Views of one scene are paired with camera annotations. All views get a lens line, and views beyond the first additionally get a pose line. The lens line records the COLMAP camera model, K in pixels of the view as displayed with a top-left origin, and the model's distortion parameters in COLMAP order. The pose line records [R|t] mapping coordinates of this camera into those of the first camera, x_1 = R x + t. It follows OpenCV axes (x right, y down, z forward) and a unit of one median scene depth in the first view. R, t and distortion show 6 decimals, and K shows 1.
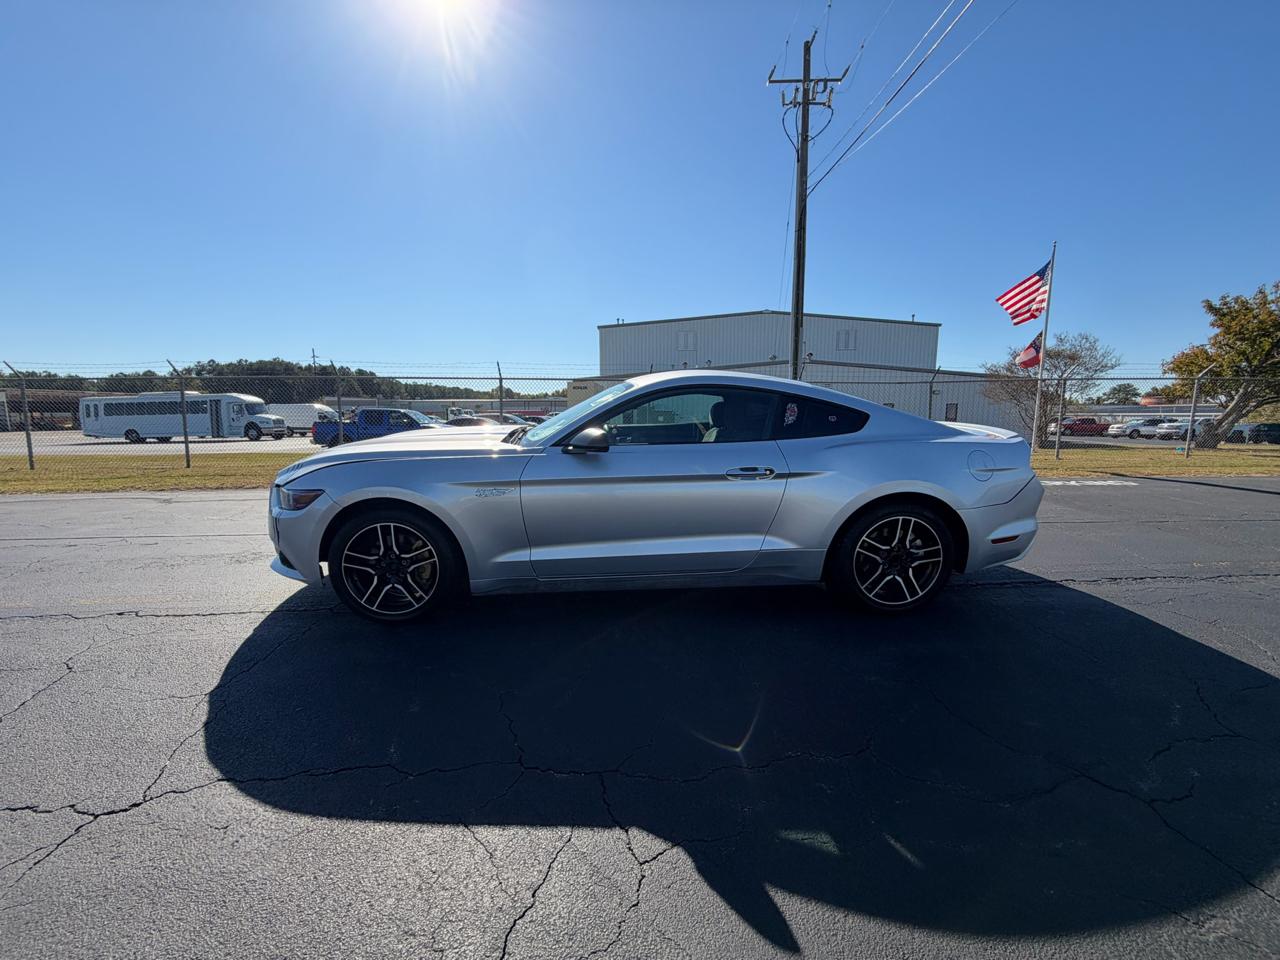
lens RADIAL K [[508.1, 0, 634.5], [0, 508.1, 486.2], [0, 0, 1]] dist [-0.001855, -0.000087]
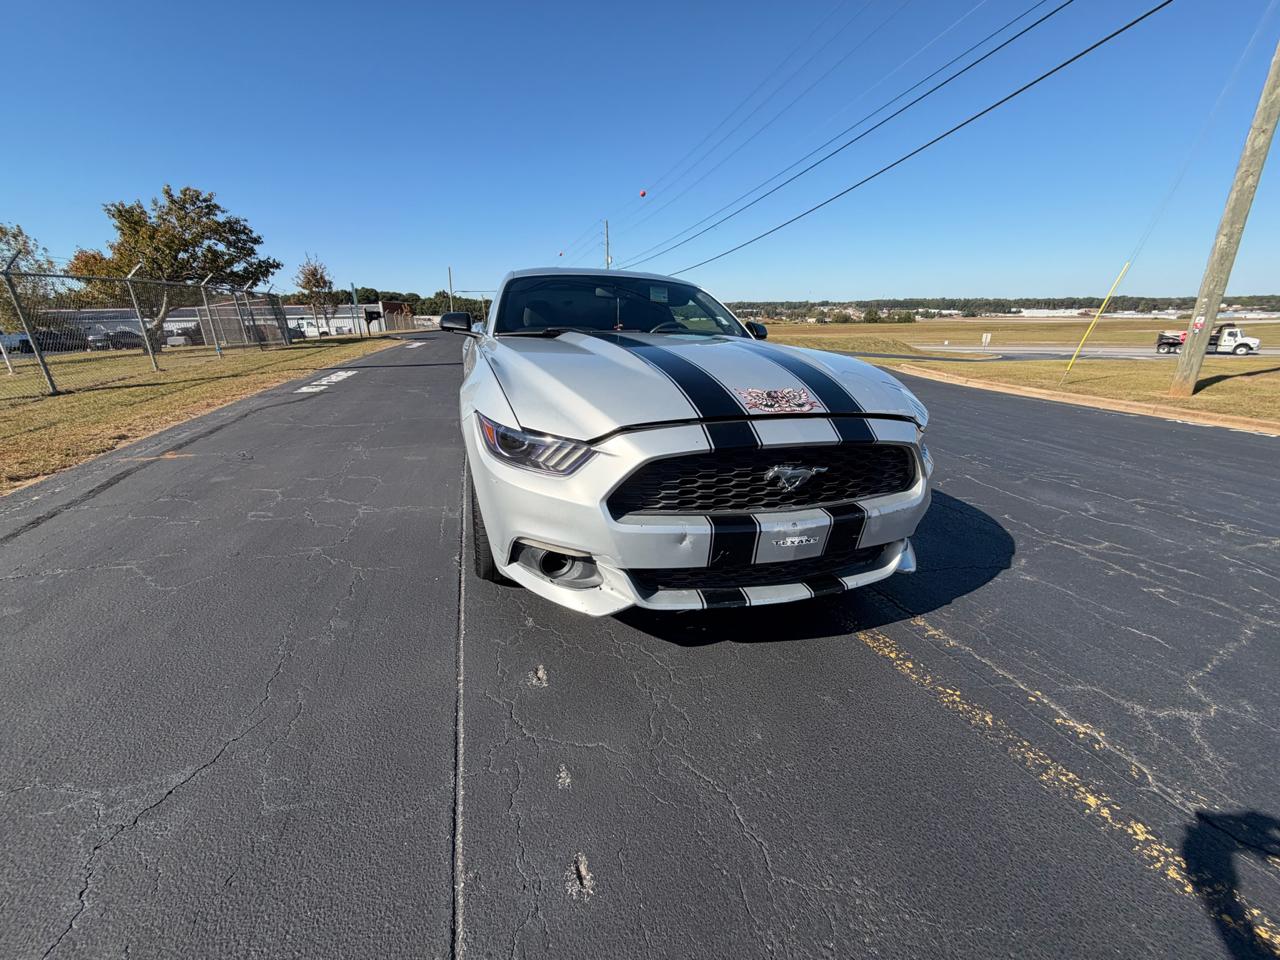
lens RADIAL K [[507.6, 0, 633.6], [0, 507.6, 486.6], [0, 0, 1]] dist [-0.001107, -0.000172]
pose [[-0.237408, -0.312910, 0.919633, -0.310007], [0.152774, 0.922891, 0.353458, -0.053149], [-0.959321, 0.224410, -0.171297, 0.374685]]
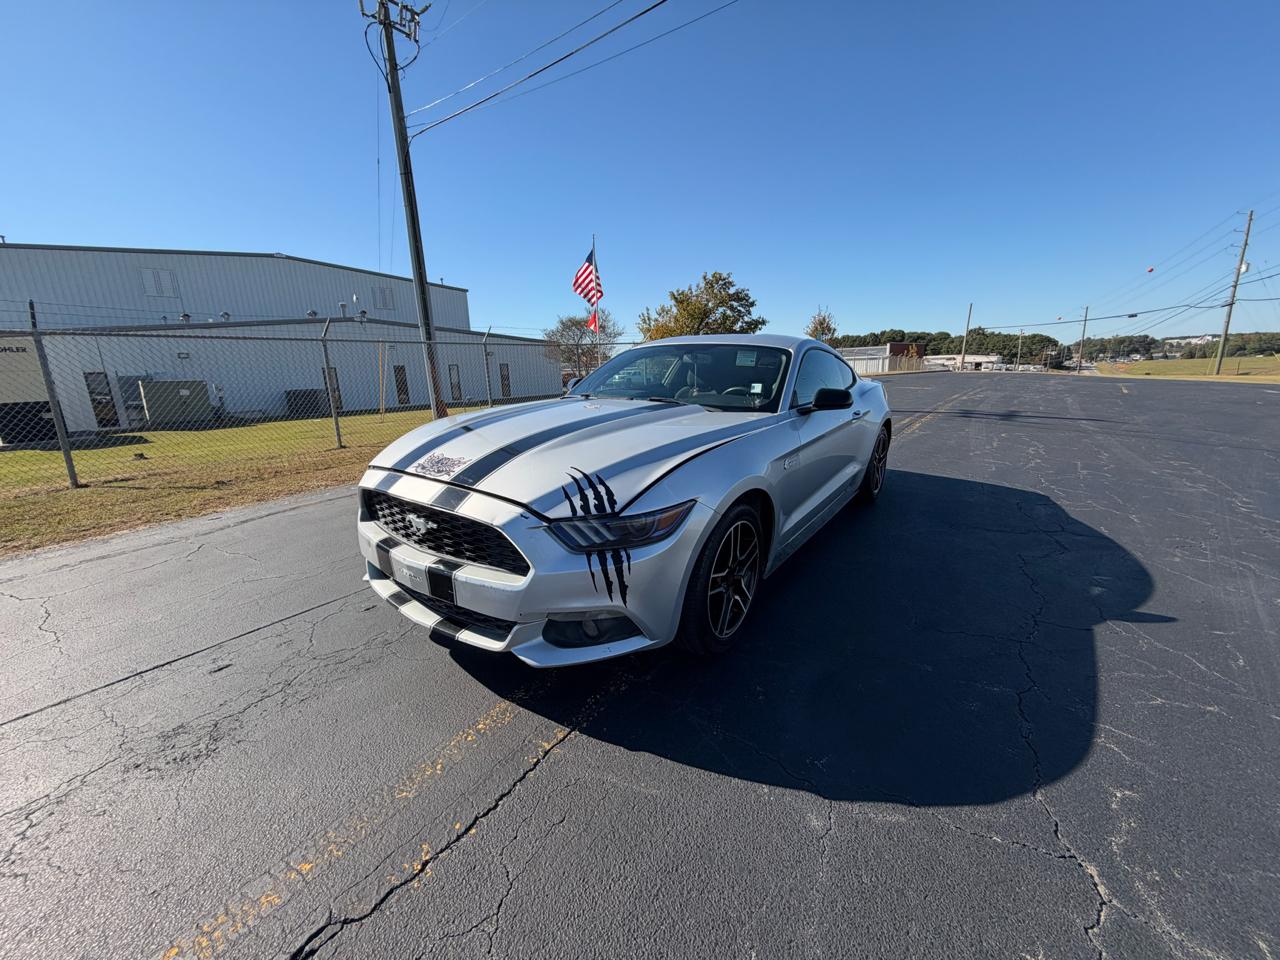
lens RADIAL K [[508.1, 0, 634.5], [0, 508.1, 486.2], [0, 0, 1]] dist [-0.001855, -0.000087]
pose [[0.626561, -0.201972, 0.752748, -0.278178], [0.147849, 0.979102, 0.139641, -0.027983], [-0.765220, 0.023799, 0.643328, 0.145161]]
